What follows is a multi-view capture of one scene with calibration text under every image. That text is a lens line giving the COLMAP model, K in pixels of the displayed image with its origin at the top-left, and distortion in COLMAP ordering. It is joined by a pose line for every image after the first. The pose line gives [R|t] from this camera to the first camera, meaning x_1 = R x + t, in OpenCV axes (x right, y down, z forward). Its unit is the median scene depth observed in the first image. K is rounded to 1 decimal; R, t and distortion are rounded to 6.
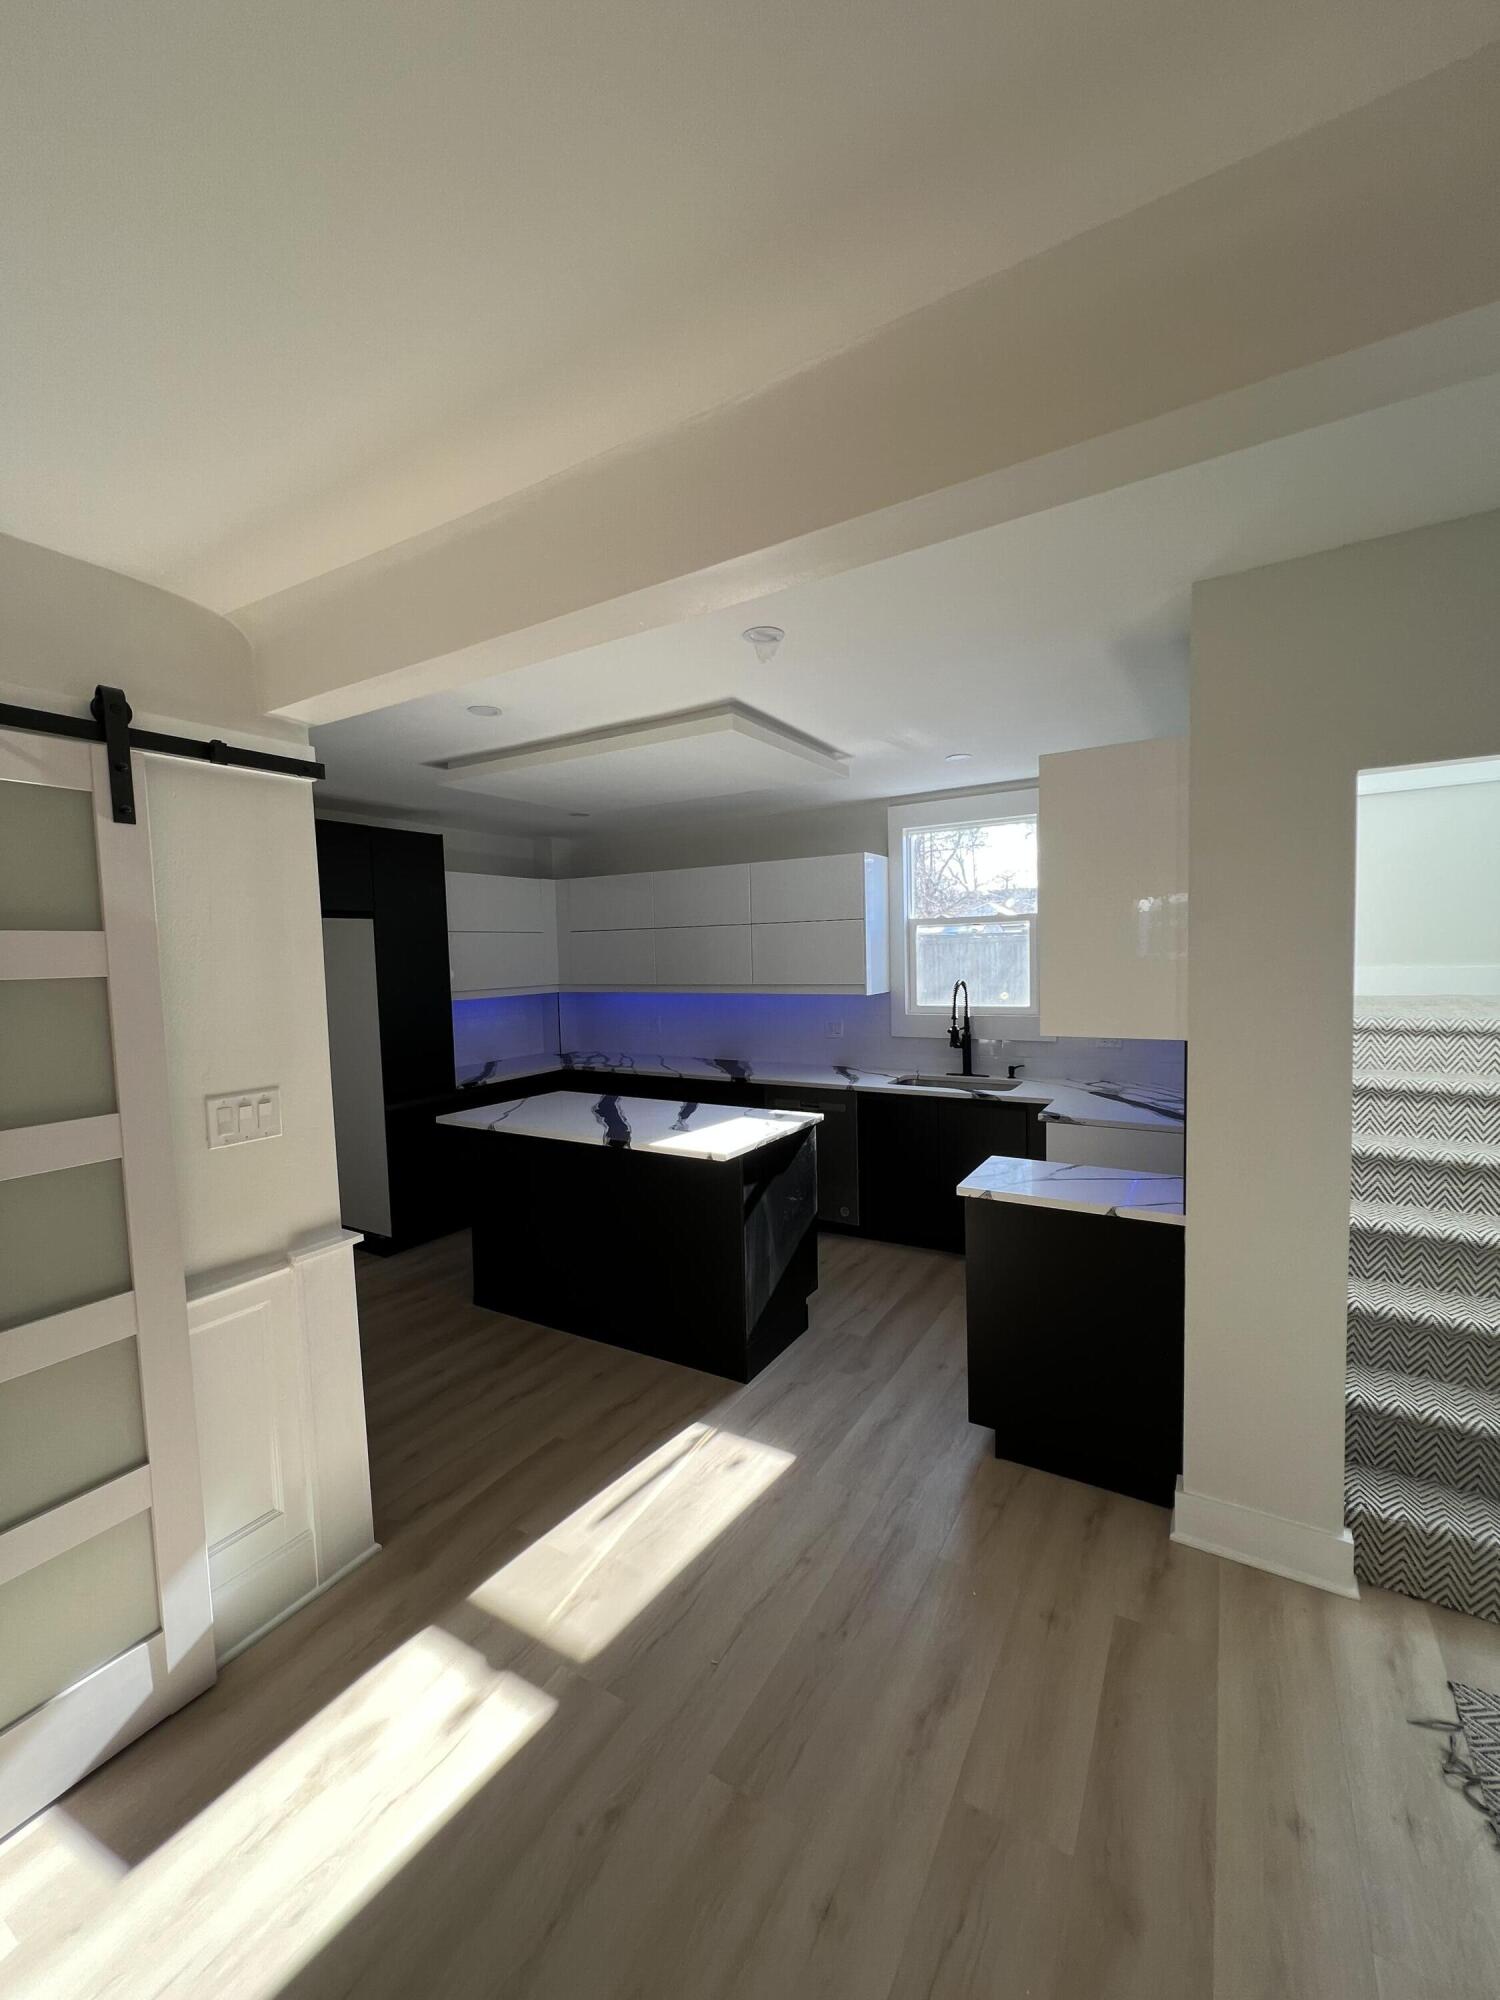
lens RADIAL K [[799.7, 0, 746.5], [0, 799.7, 1002.7], [0, 0, 1]] dist [-0.003809, 0.000910]
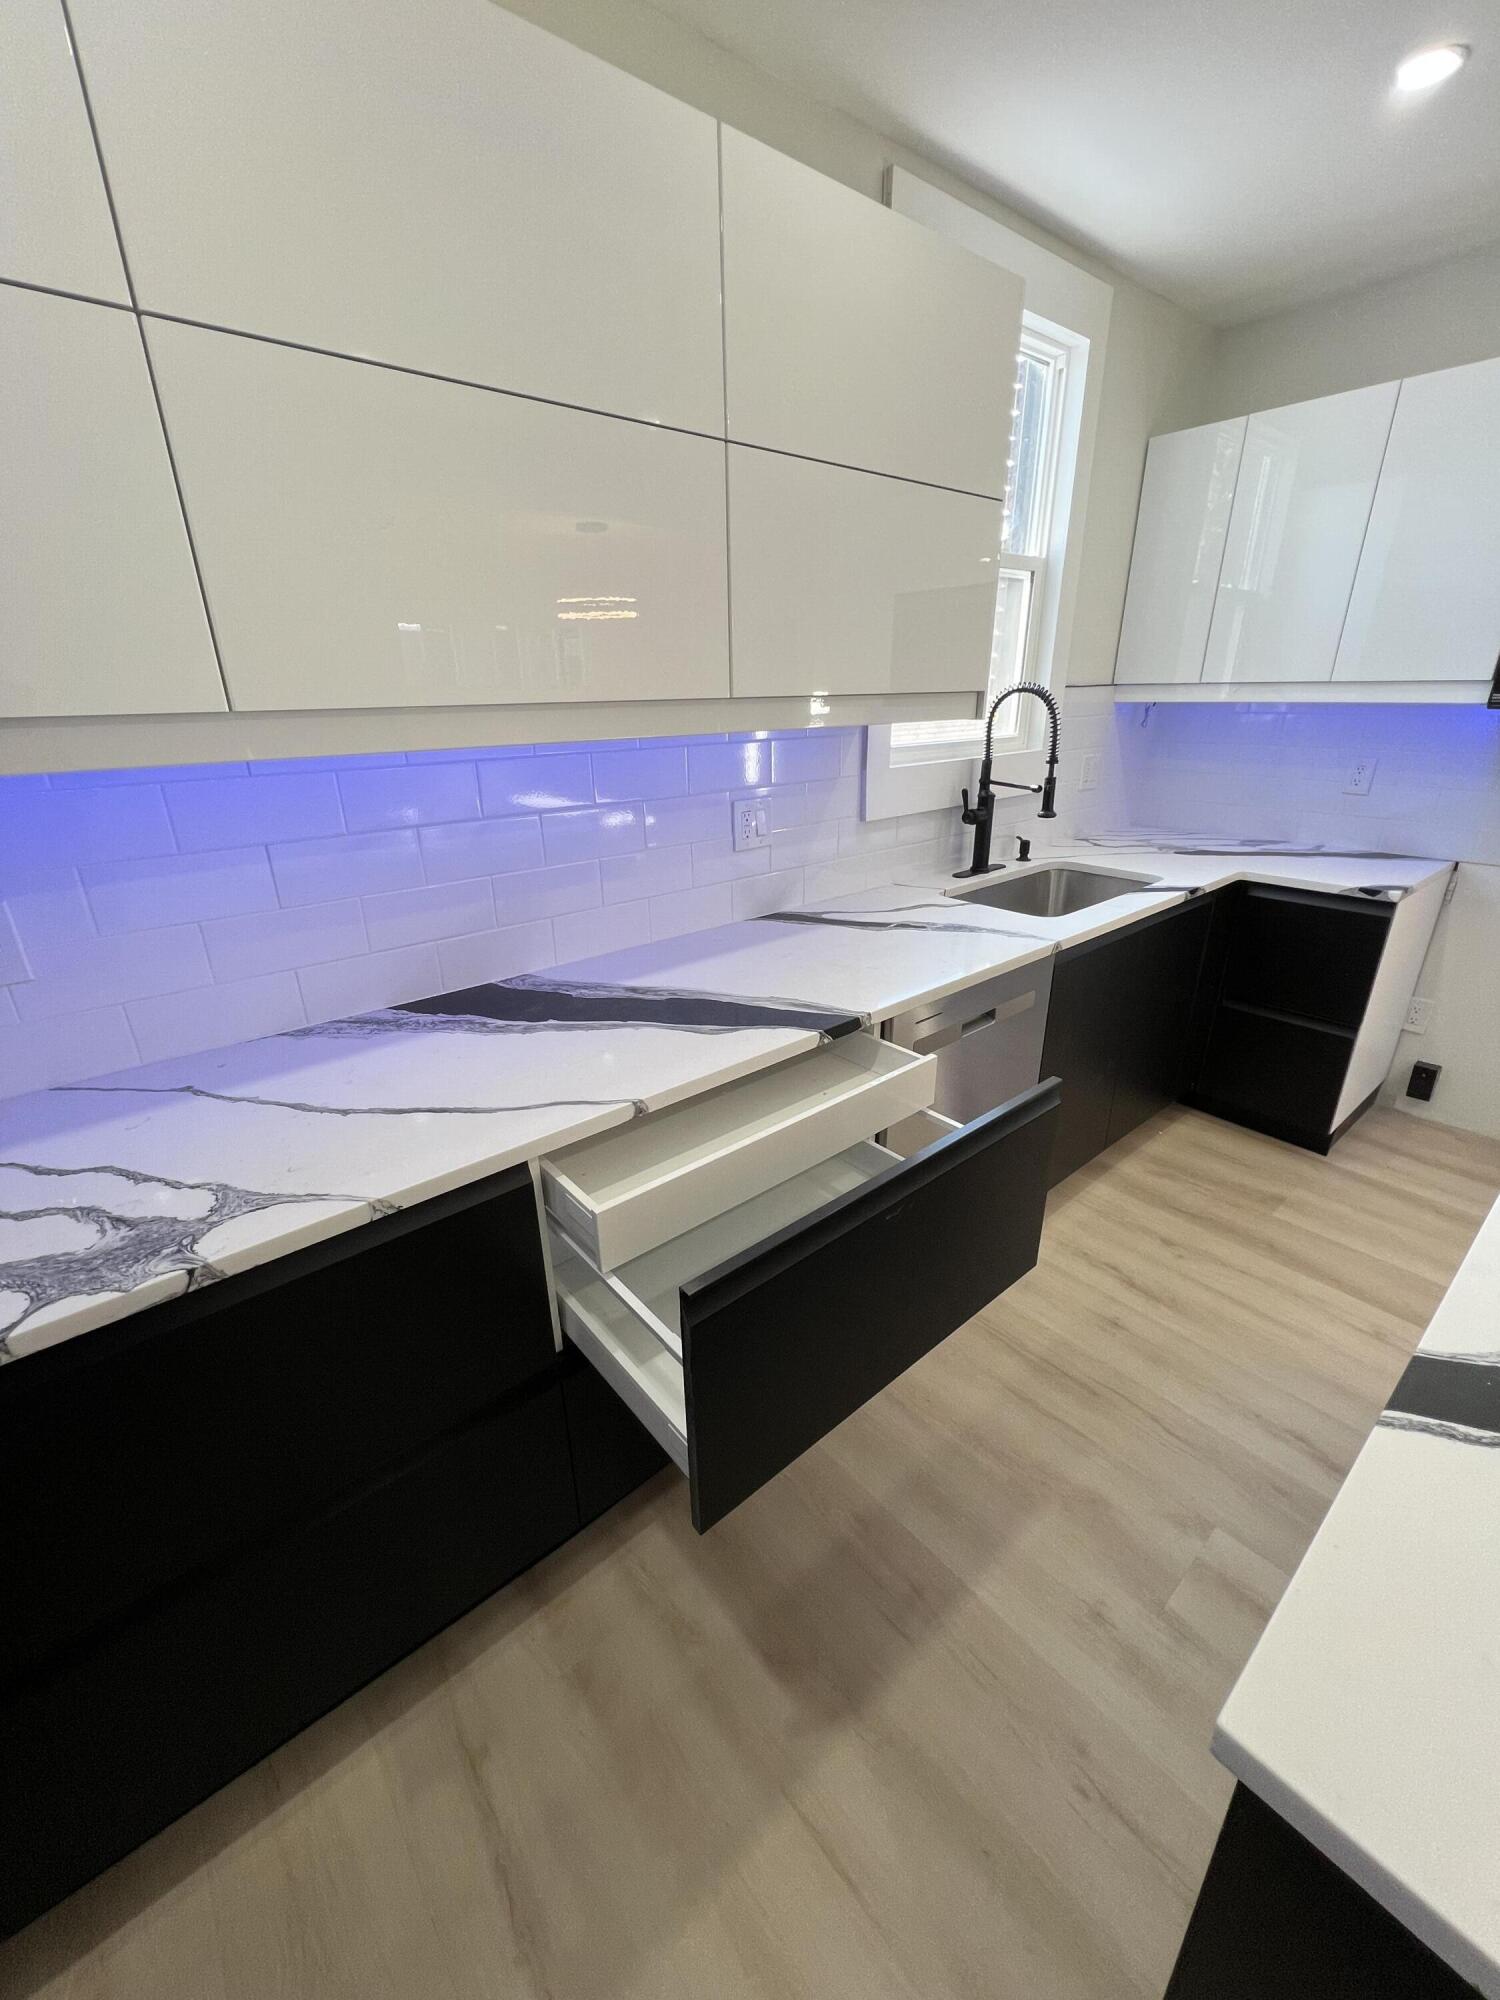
lens RADIAL K [[799.7, 0, 748.2], [0, 799.7, 1003.7], [0, 0, 1]] dist [-0.003809, 0.000910]
pose [[0.318451, -0.330831, 0.888335, -0.454805], [0.066576, 0.942614, 0.327179, -0.021168], [-0.945598, -0.045049, 0.322202, 1.504126]]
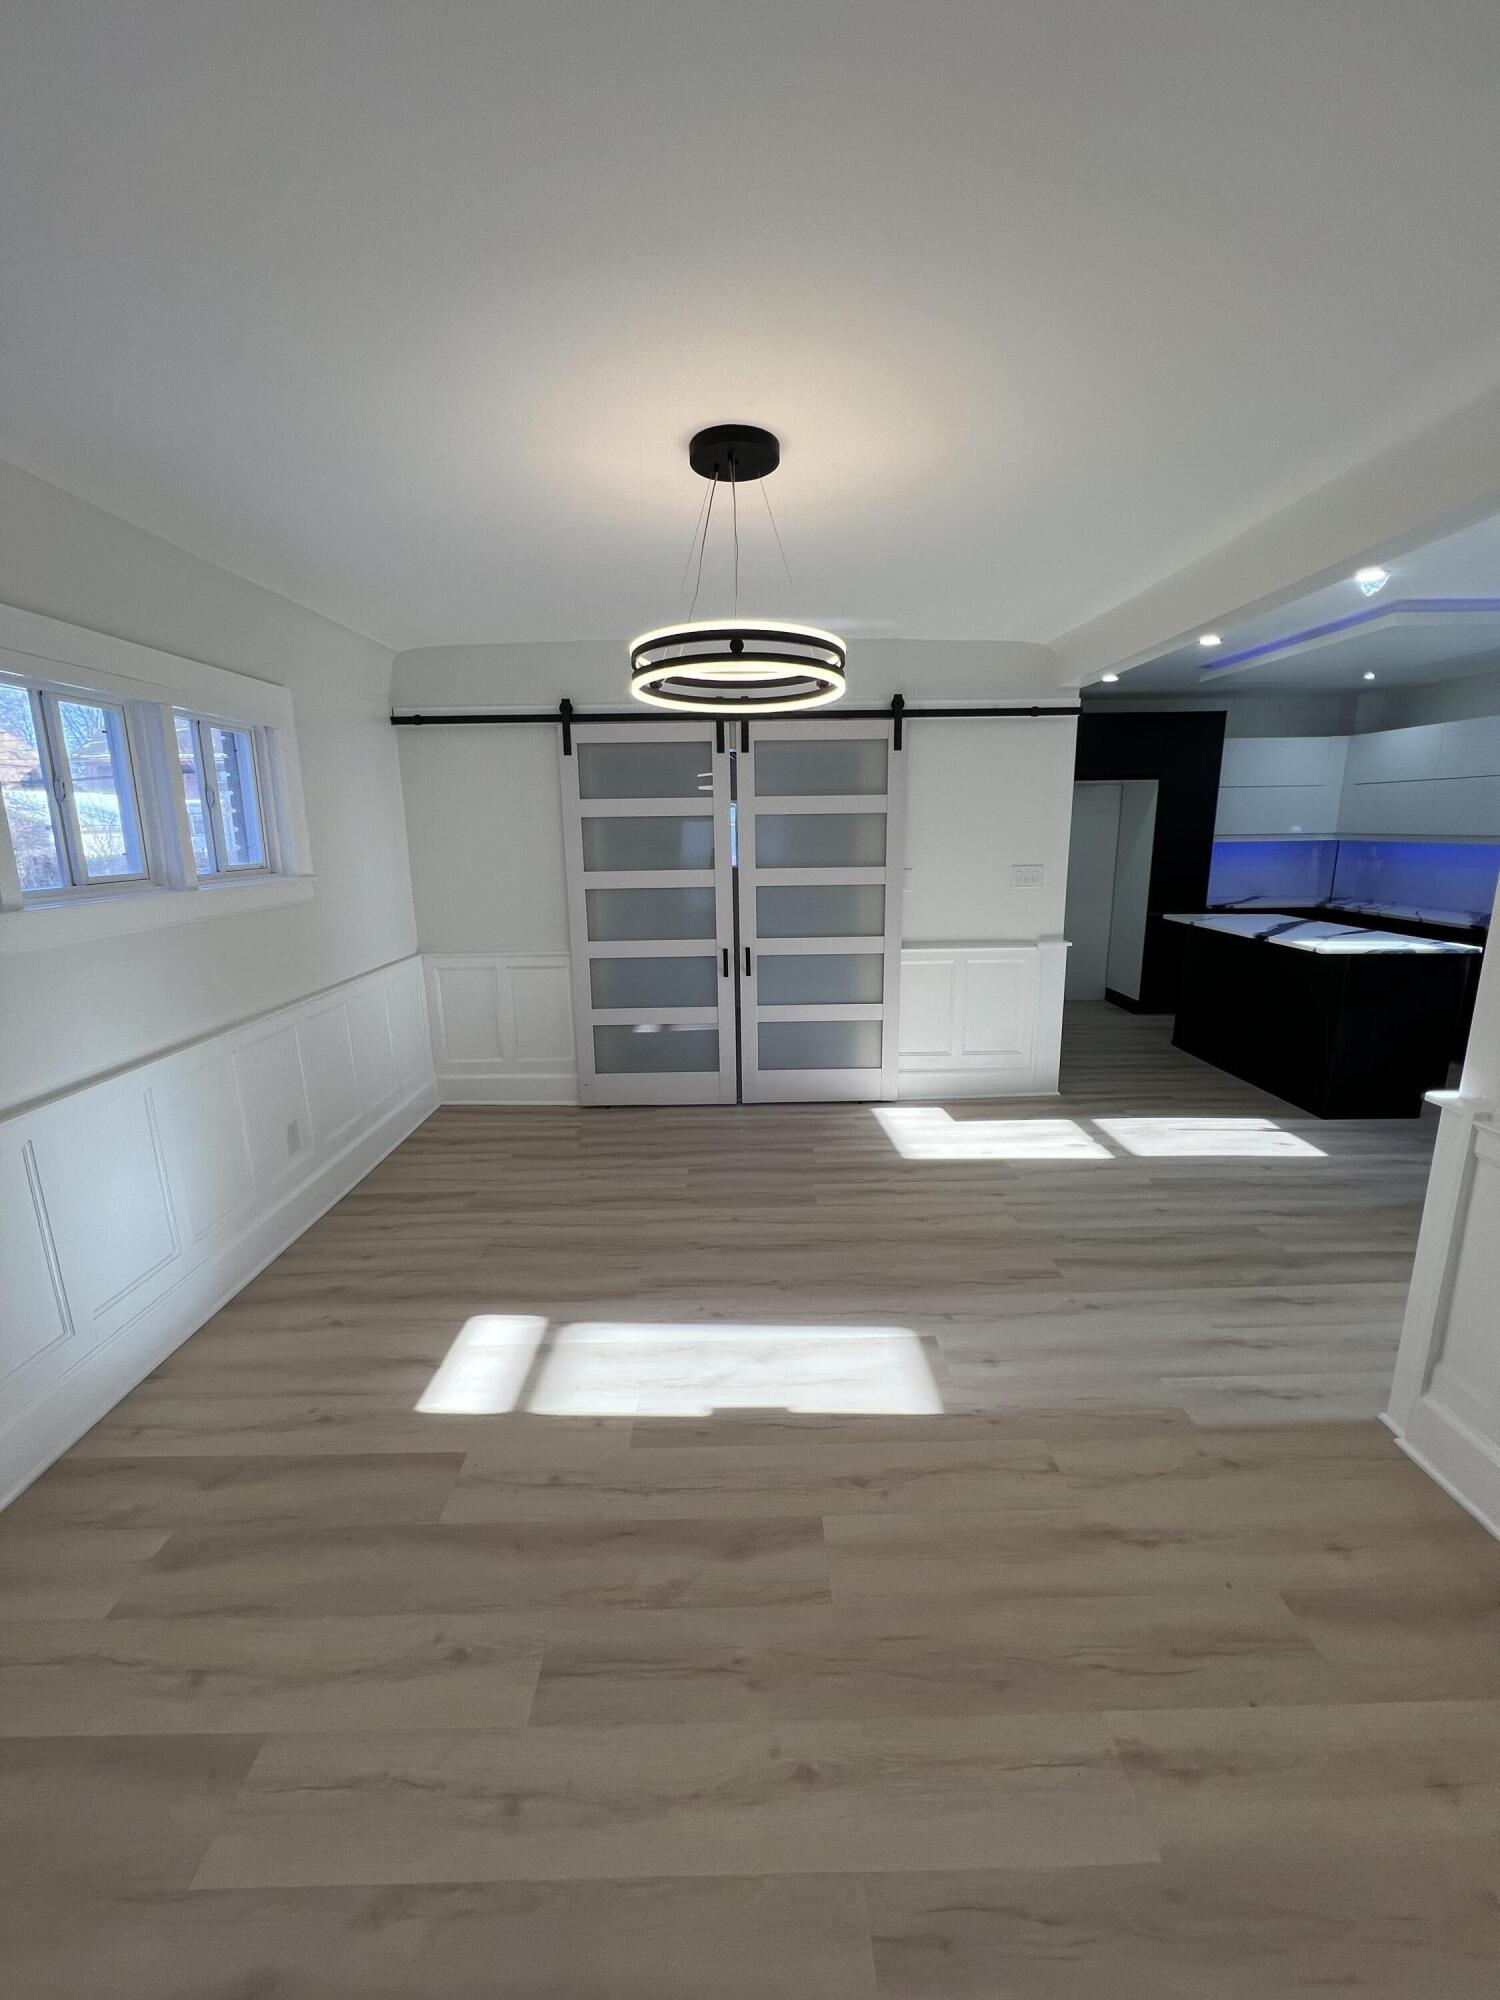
lens RADIAL K [[799.7, 0, 749.4], [0, 799.7, 999.7], [0, 0, 1]] dist [-0.003809, 0.000910]
pose [[0.526923, 0.201598, -0.825658, 0.595581], [-0.053912, 0.977433, 0.204251, 0.042110], [0.848201, -0.063112, 0.525900, -0.584970]]
